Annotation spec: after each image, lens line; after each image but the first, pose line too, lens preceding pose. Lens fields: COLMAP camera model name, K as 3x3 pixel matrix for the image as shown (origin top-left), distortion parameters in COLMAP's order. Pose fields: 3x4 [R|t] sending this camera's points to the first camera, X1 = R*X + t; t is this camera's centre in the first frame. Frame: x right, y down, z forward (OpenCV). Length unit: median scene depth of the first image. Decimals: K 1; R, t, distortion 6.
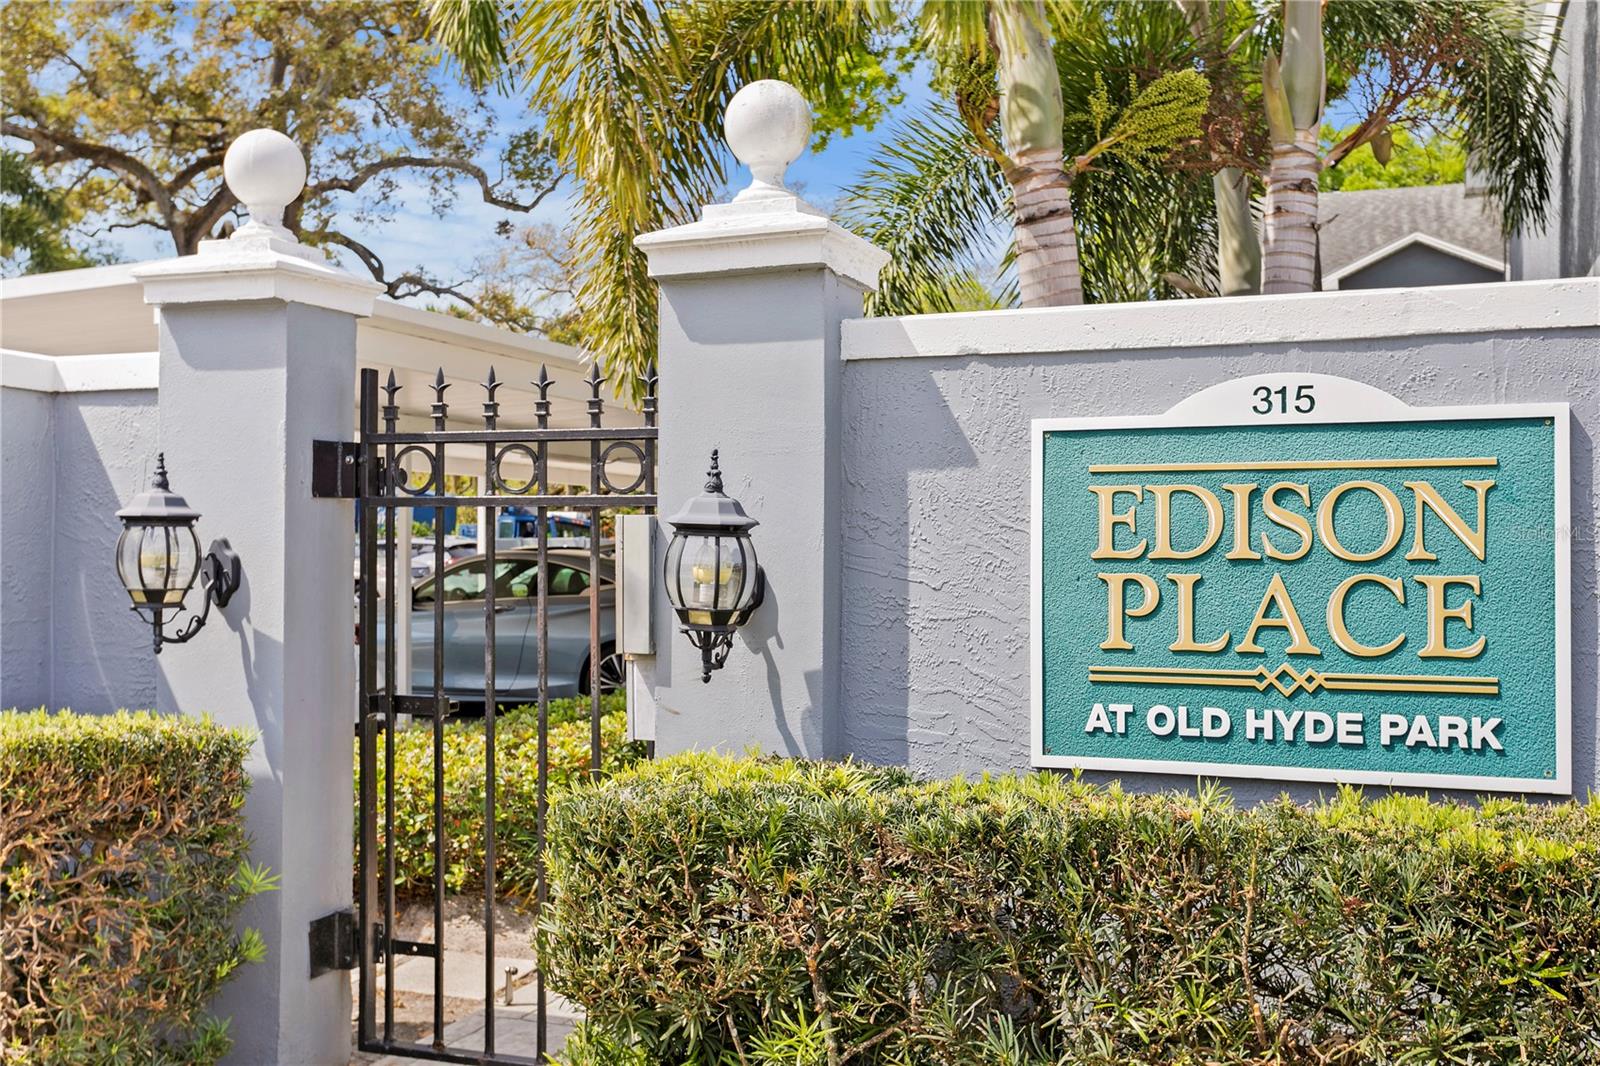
lens RADIAL K [[1620.5, 0, 797.5], [0, 1620.5, 543.0], [0, 0, 1]] dist [0.022766, 0.000000]
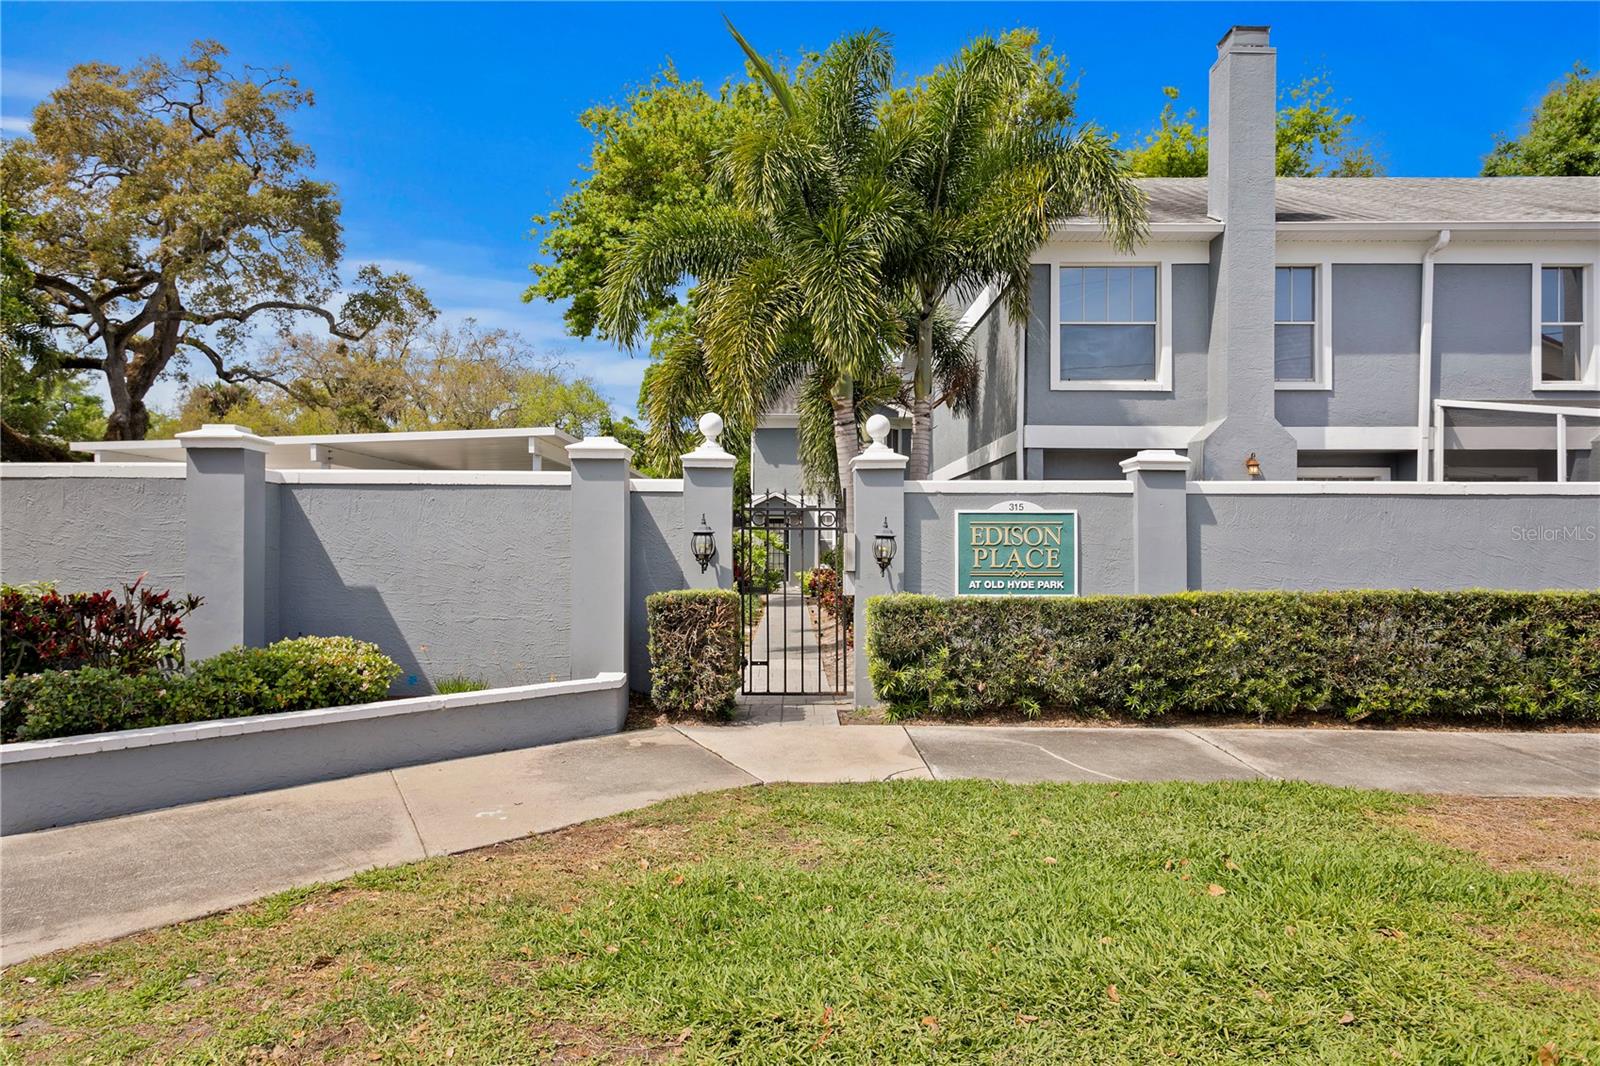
lens RADIAL K [[1097.1, 0, 798.7], [0, 1097.1, 528.8], [0, 0, 1]] dist [-0.003647, 0.000930]
pose [[0.923739, 0.009604, 0.382903, -1.177581], [-0.003788, 0.999866, -0.015940, 0.013561], [-0.383005, 0.013274, 0.923651, -1.264531]]
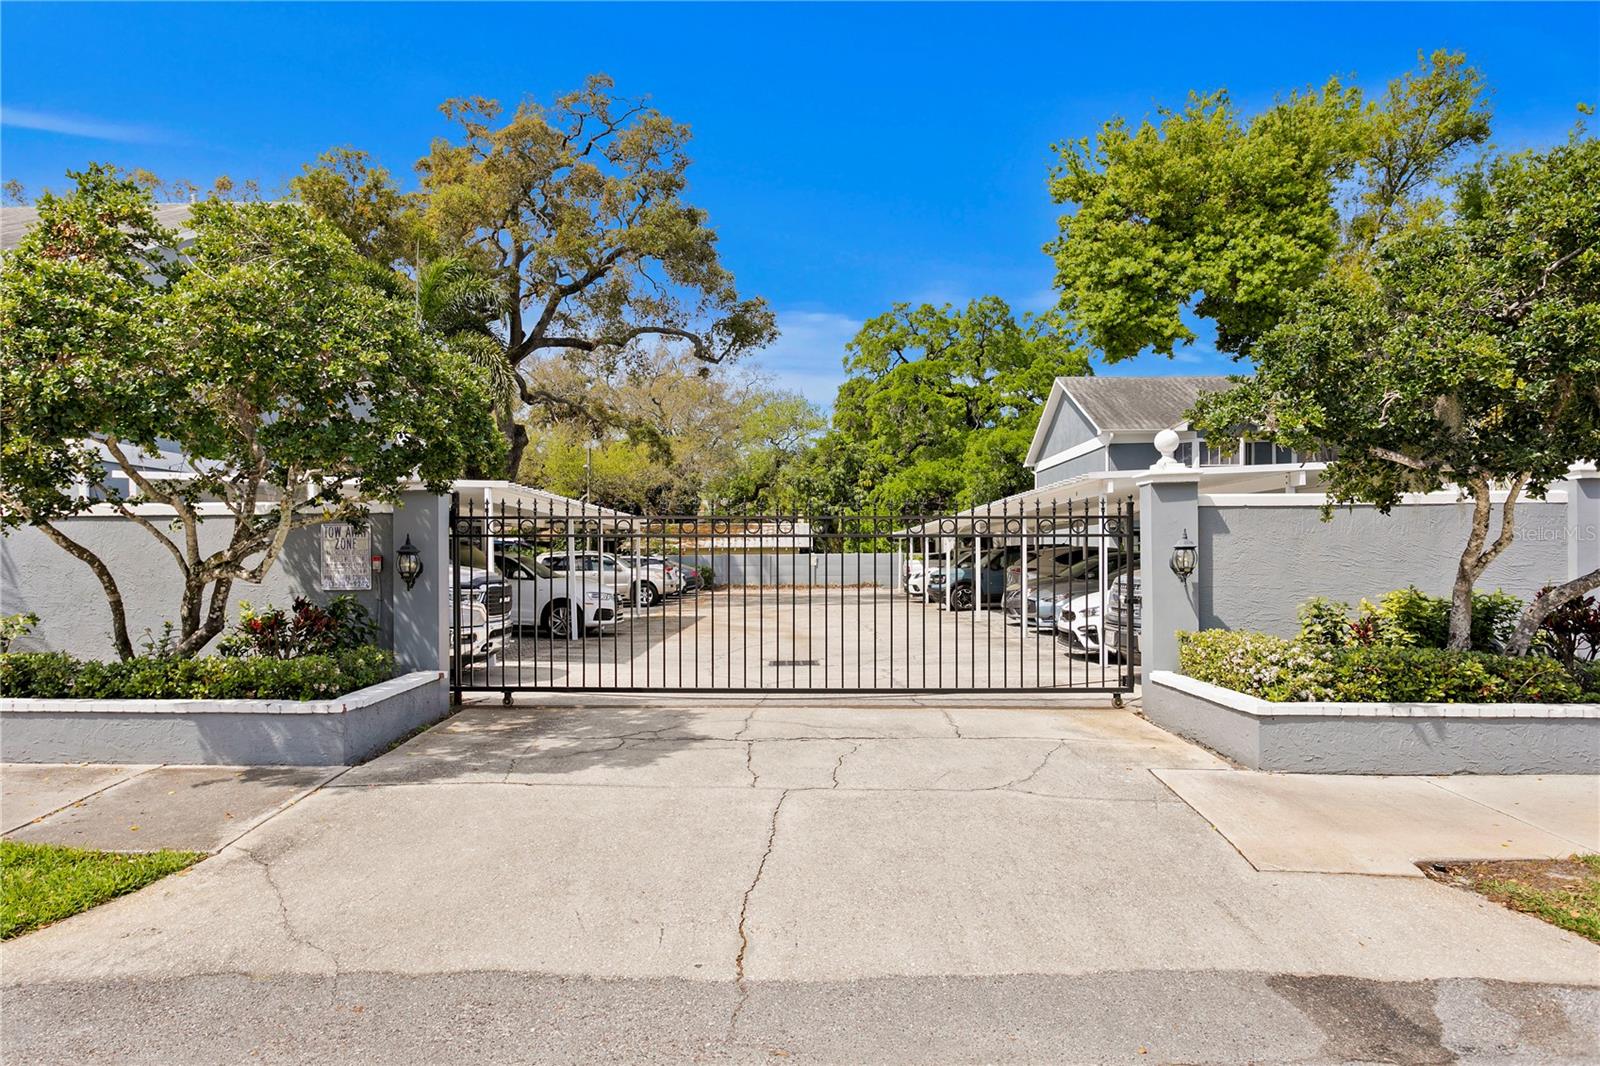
lens RADIAL K [[1097.1, 0, 800.9], [0, 1097.1, 540.5], [0, 0, 1]] dist [-0.003647, 0.000930]
pose [[0.923096, 0.000692, 0.384569, -3.503081], [0.006706, 0.999817, -0.017896, 0.014300], [-0.384511, 0.019099, 0.922923, -0.592488]]
